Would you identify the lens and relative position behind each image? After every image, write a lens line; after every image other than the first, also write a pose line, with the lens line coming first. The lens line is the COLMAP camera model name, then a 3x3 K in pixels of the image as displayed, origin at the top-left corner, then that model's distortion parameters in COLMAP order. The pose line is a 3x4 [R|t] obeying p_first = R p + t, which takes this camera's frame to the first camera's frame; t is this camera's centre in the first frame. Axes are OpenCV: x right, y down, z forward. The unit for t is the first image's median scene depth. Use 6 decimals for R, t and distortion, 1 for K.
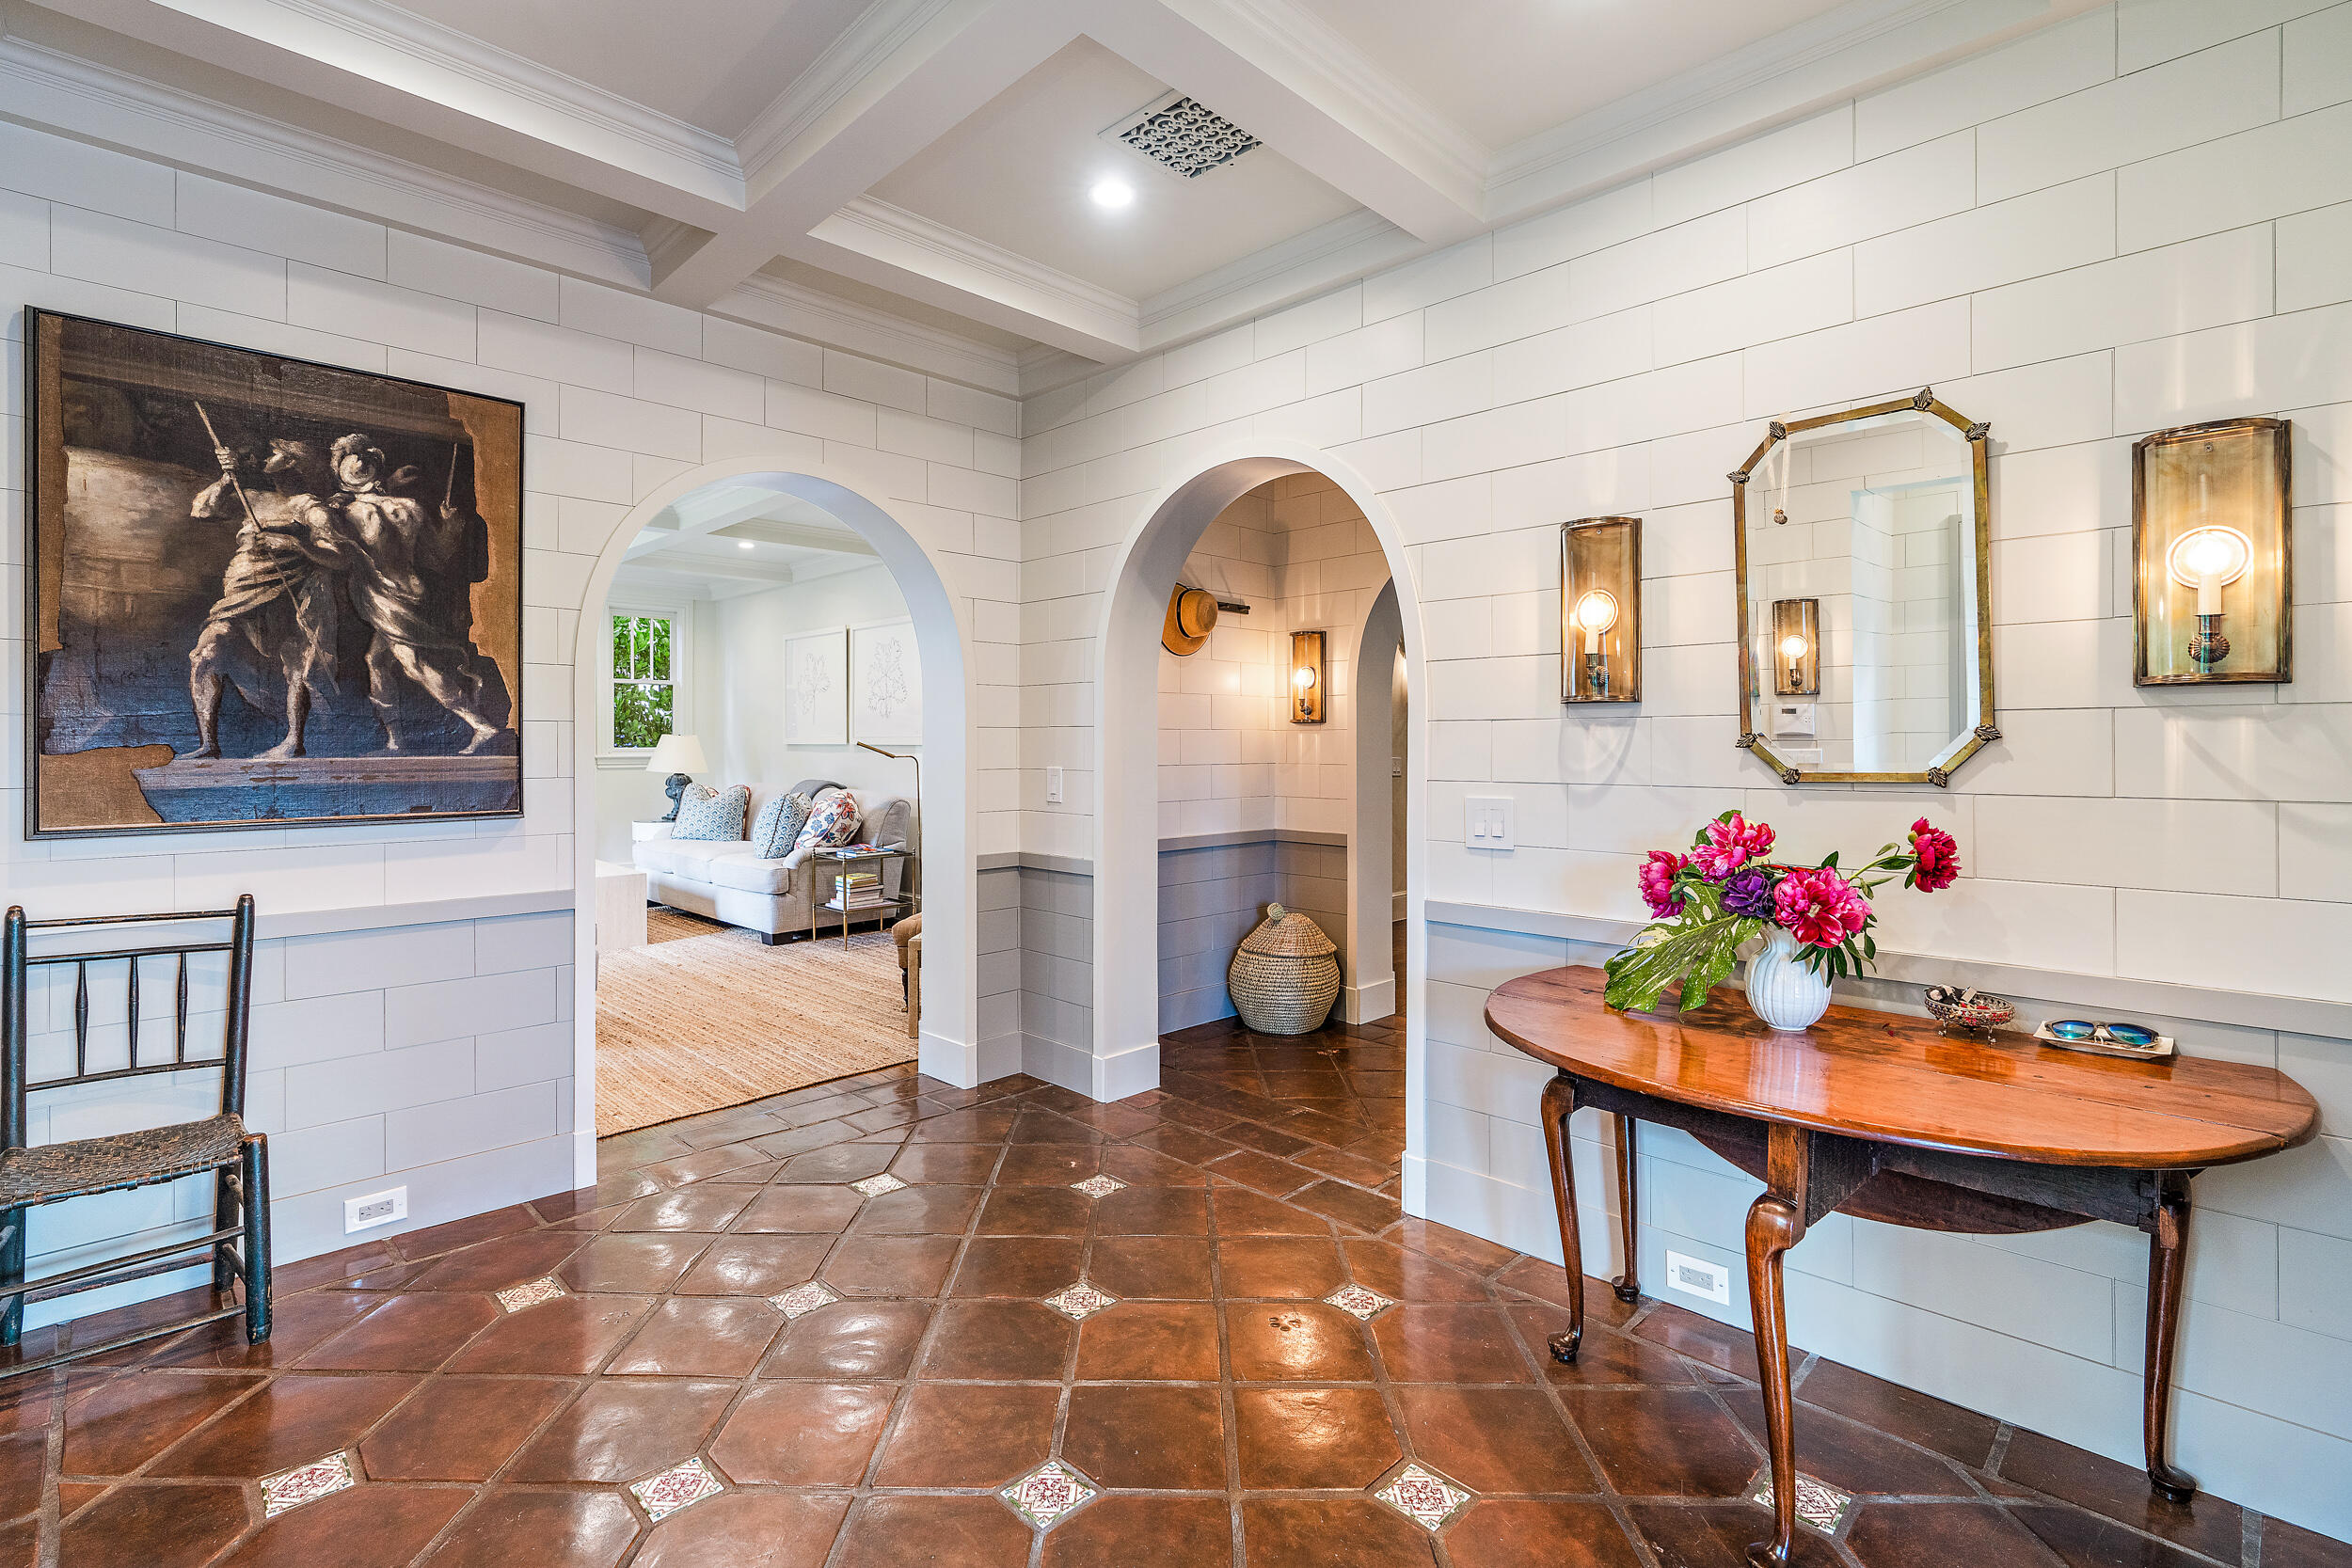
lens RADIAL K [[1070.9, 0, 1168.5], [0, 1070.9, 741.1], [0, 0, 1]] dist [-0.007735, 0.003665]
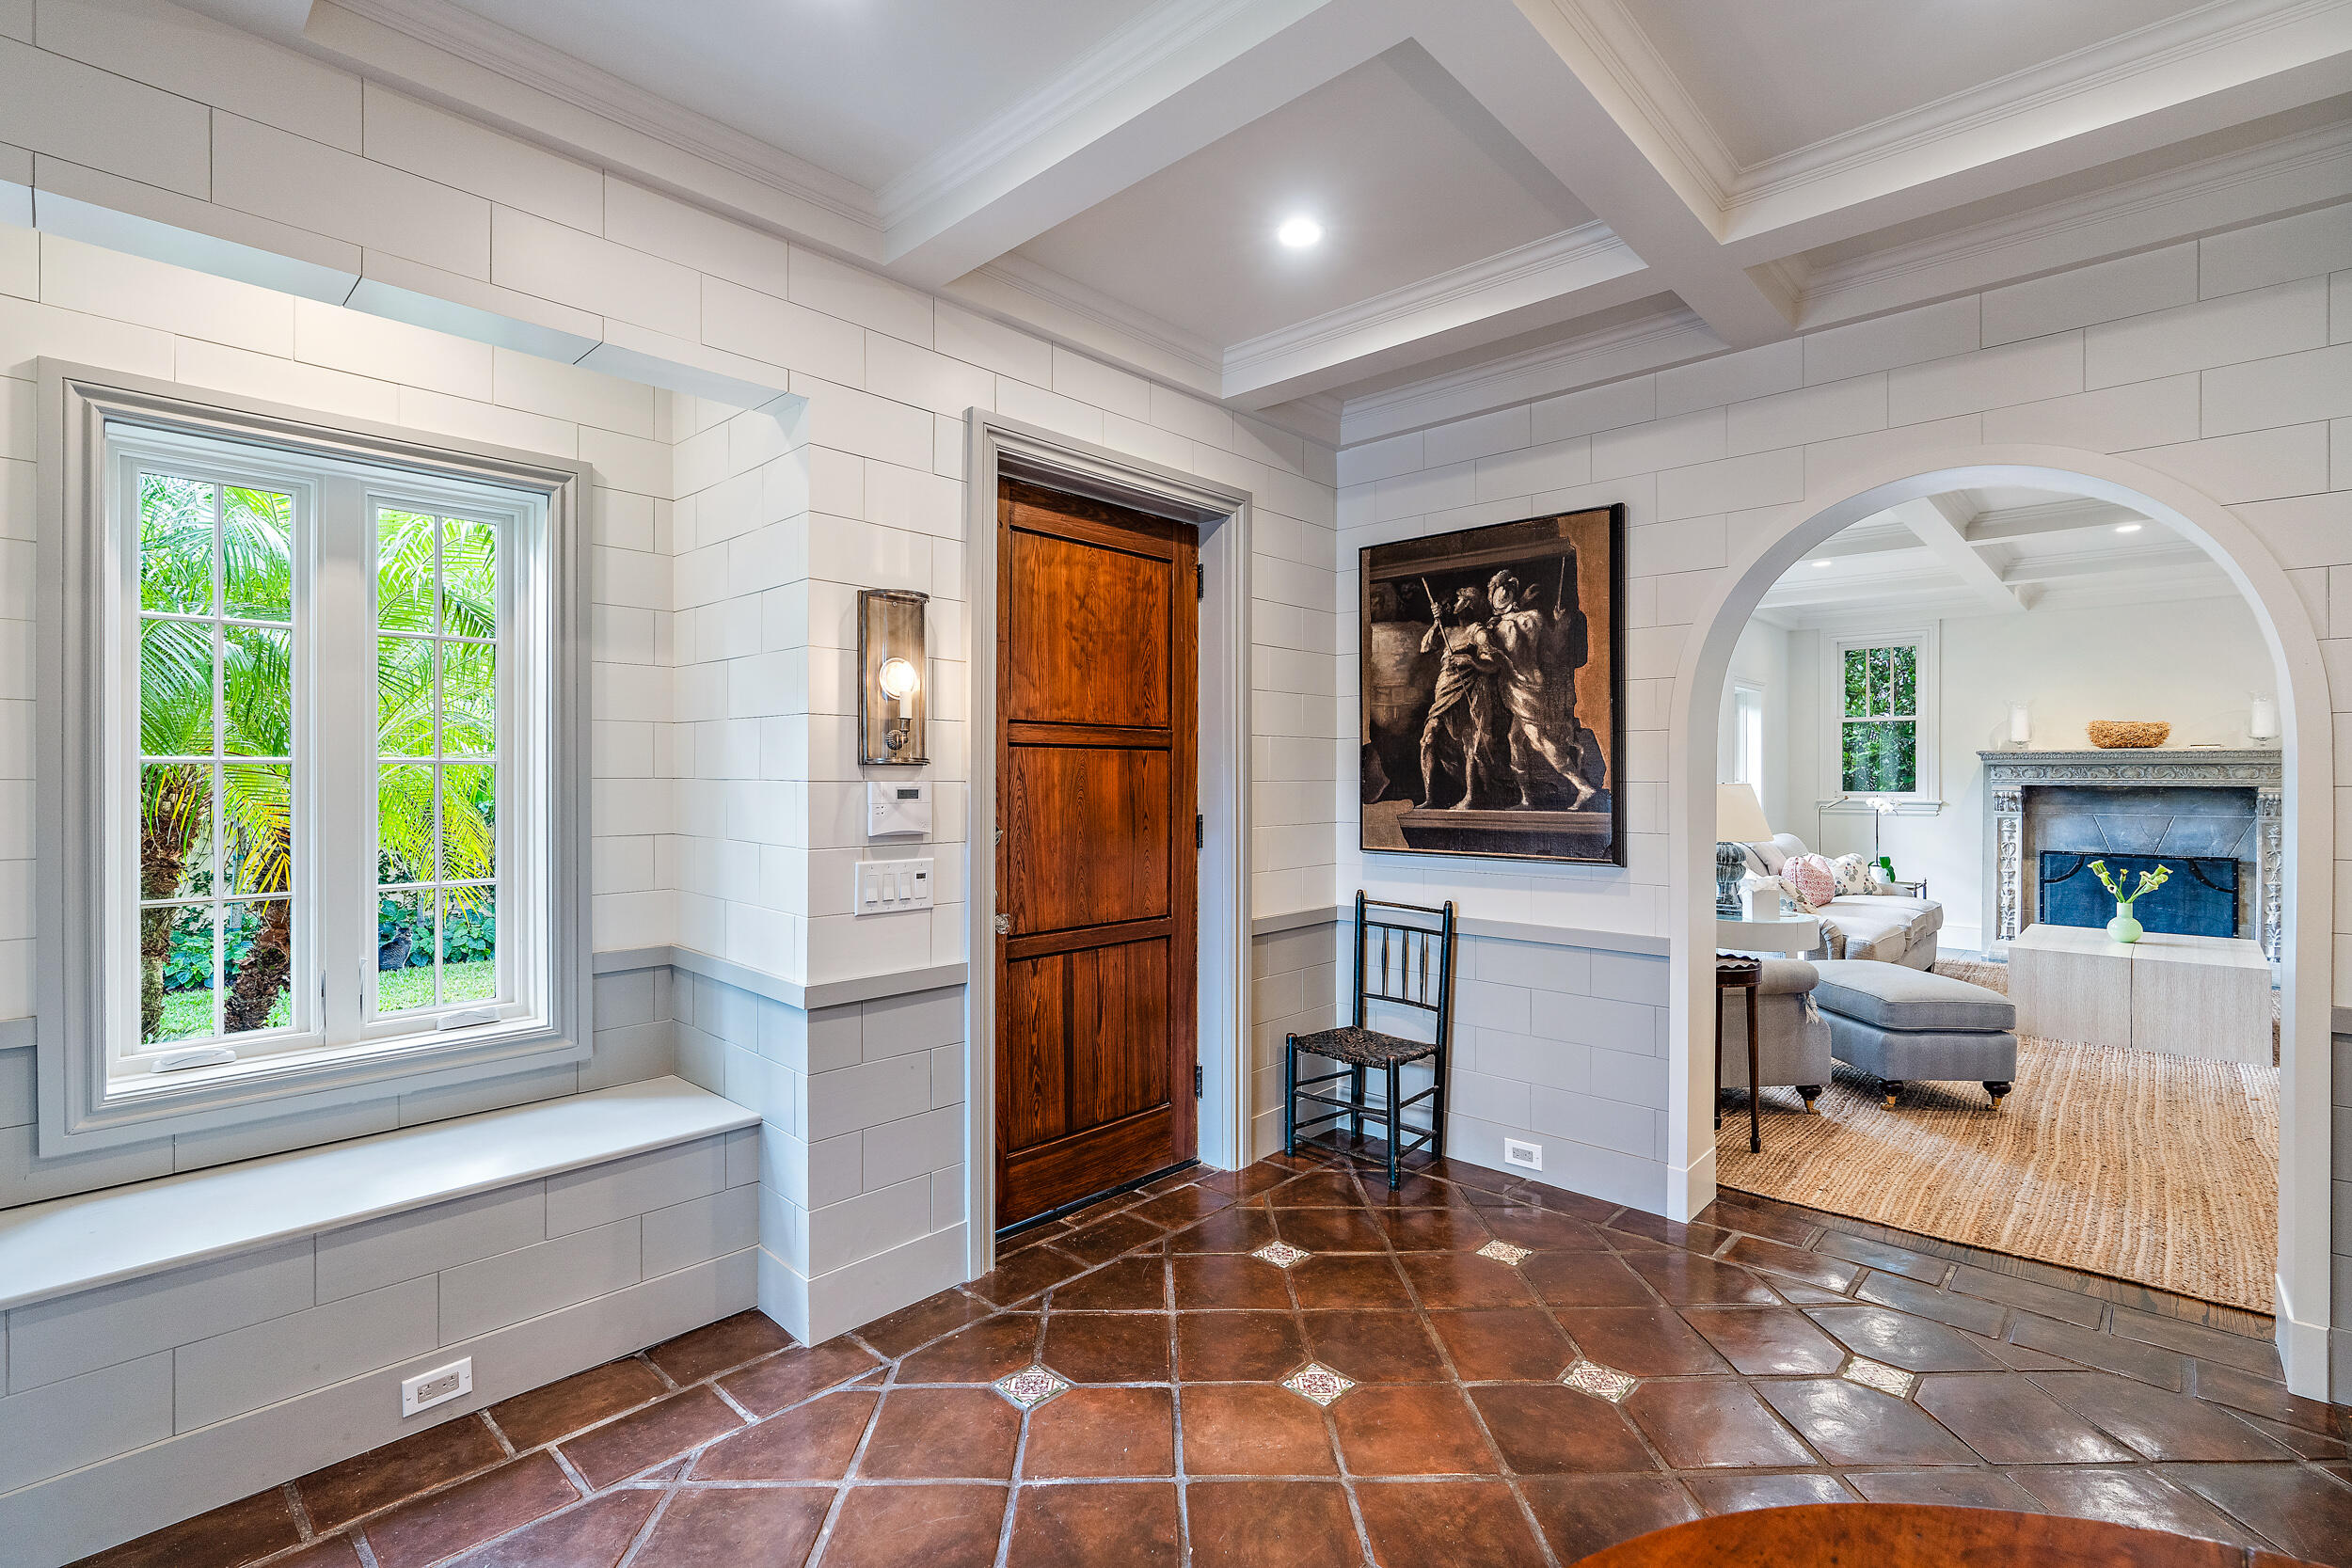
lens RADIAL K [[1070.9, 0, 1175.4], [0, 1070.9, 779.2], [0, 0, 1]] dist [-0.007735, 0.003665]
pose [[0.040522, 0.003071, -0.999174, 0.585477], [-0.001298, 0.999995, 0.003021, -0.028532], [0.999178, 0.001174, 0.040526, 0.543726]]
